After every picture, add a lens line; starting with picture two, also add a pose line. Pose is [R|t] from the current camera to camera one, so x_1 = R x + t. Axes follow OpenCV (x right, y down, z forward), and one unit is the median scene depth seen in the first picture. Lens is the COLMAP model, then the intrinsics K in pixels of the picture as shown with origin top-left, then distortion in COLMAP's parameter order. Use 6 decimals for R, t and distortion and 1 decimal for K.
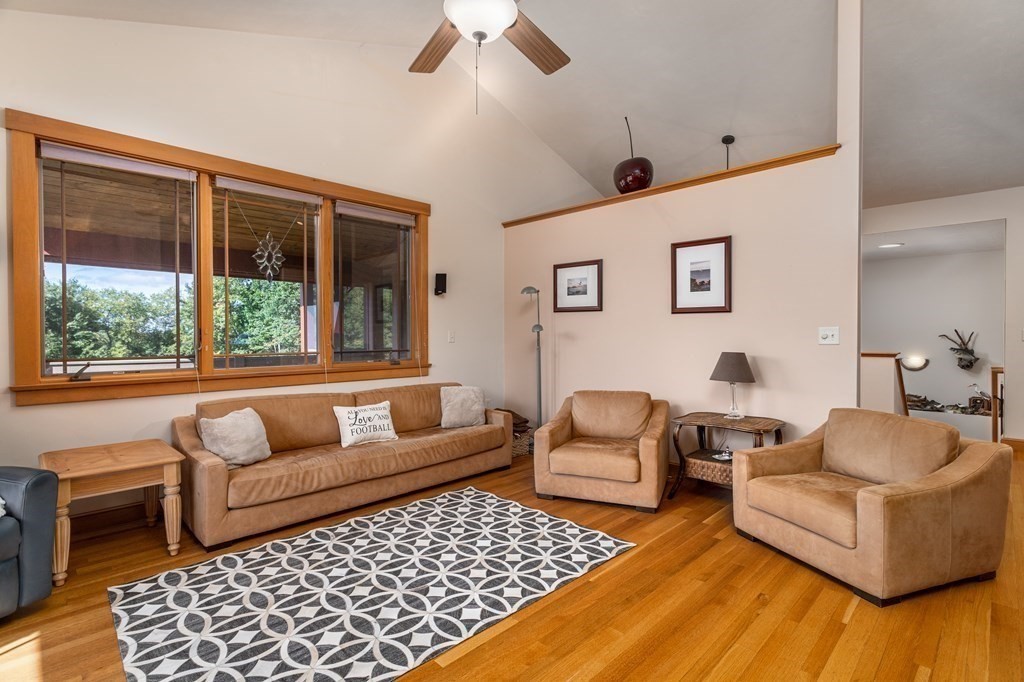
lens RADIAL K [[483.8, 0, 500.4], [0, 483.8, 337.2], [0, 0, 1]] dist [0.000635, 0.000716]
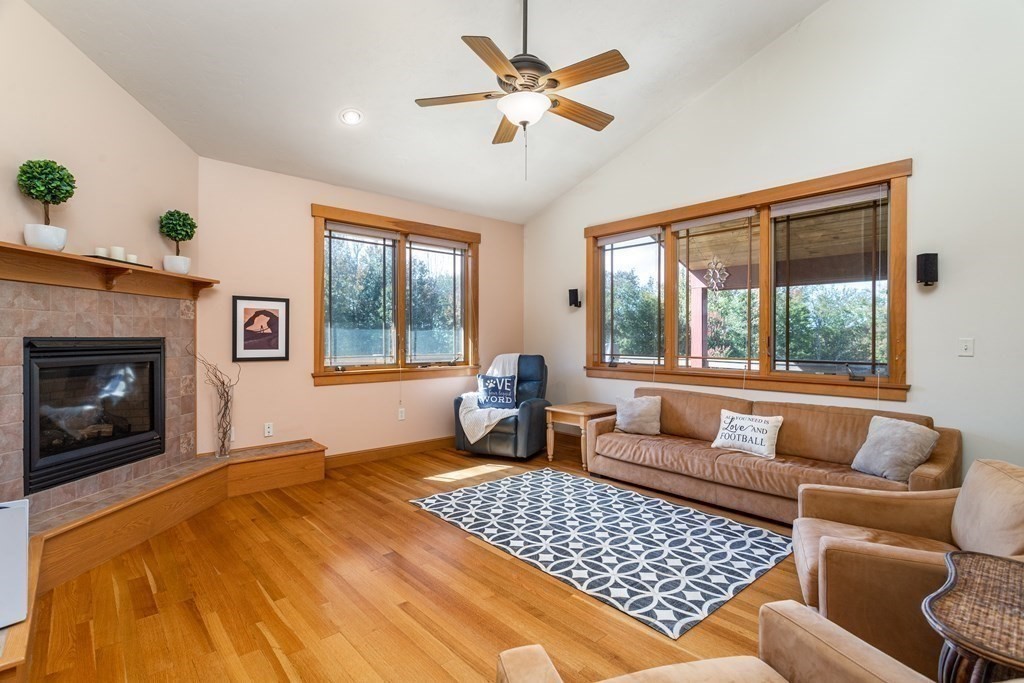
lens RADIAL K [[486.1, 0, 515.8], [0, 486.1, 338.0], [0, 0, 1]] dist [-0.000880, 0.000455]
pose [[-0.033256, 0.001953, -0.999445, 1.004559], [-0.010091, 0.999946, 0.002290, -0.016465], [0.999396, 0.010162, -0.033234, 0.780985]]
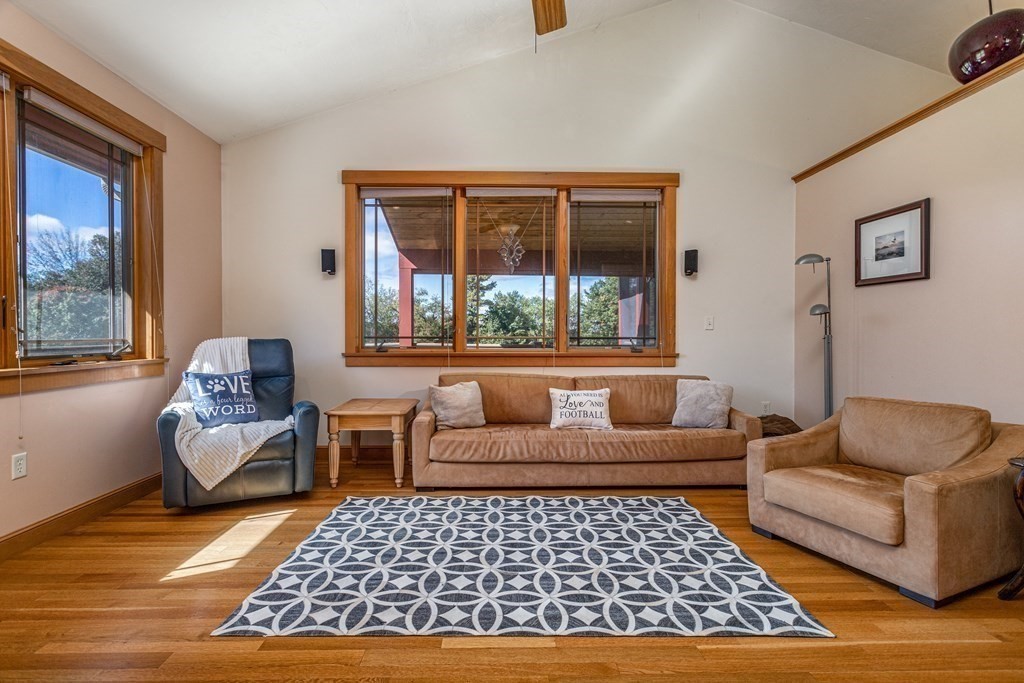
lens RADIAL K [[482.0, 0, 507.7], [0, 482.0, 335.6], [0, 0, 1]] dist [-0.000395, 0.001005]
pose [[0.730660, 0.007103, -0.682704, 0.395031], [-0.008526, 0.999963, 0.001279, 0.041114], [0.682688, 0.004887, 0.730694, 0.249995]]
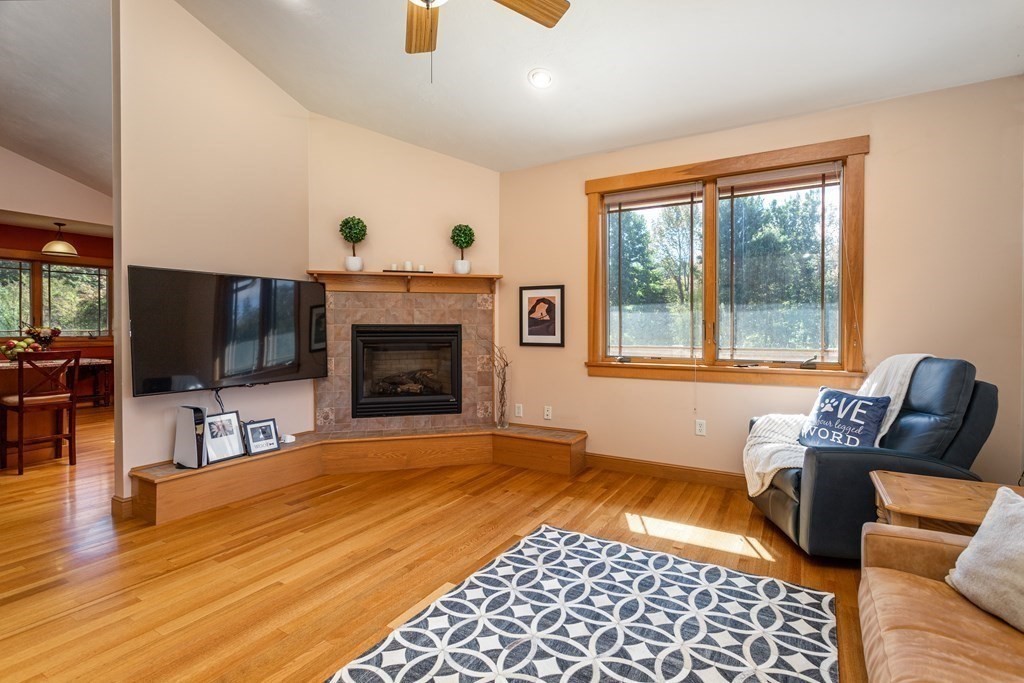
lens RADIAL K [[489.6, 0, 508.3], [0, 489.6, 333.6], [0, 0, 1]] dist [0.001651, 0.000203]
pose [[-0.964553, 0.005922, -0.263823, 0.043075], [0.000500, 0.999787, 0.020615, -0.008950], [0.263889, 0.019753, -0.964351, 1.465364]]
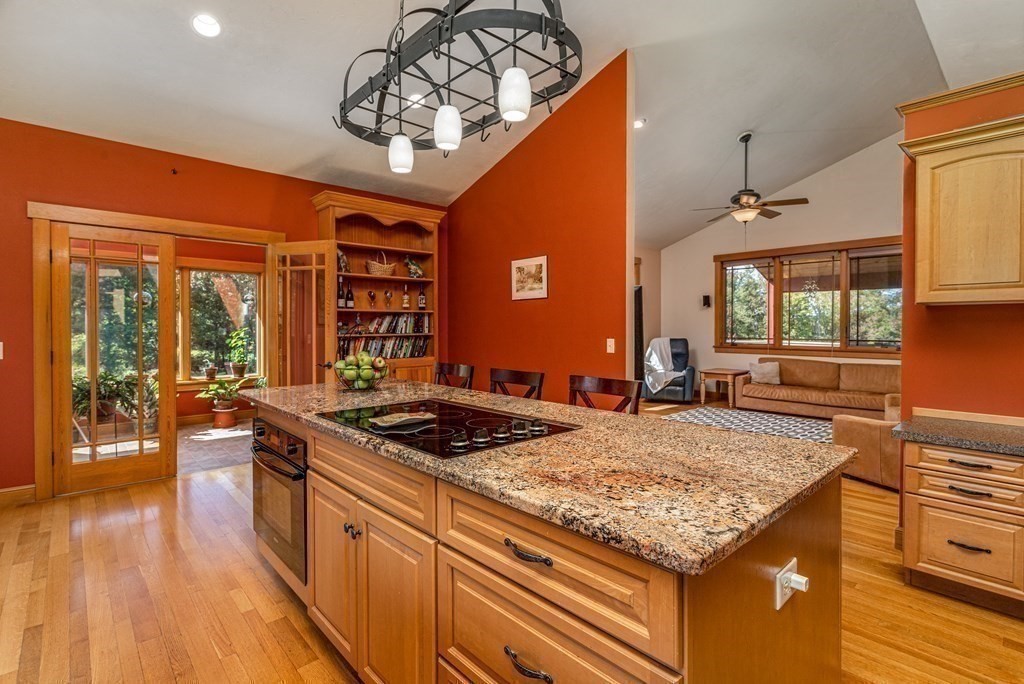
lens RADIAL K [[496.2, 0, 512.5], [0, 496.2, 338.5], [0, 0, 1]] dist [0.003482, 0.000498]
pose [[-0.018088, 0.027301, -0.999464, 2.144704], [-0.009799, 0.999574, 0.027481, -0.018196], [0.999788, 0.010291, -0.017813, -0.212828]]
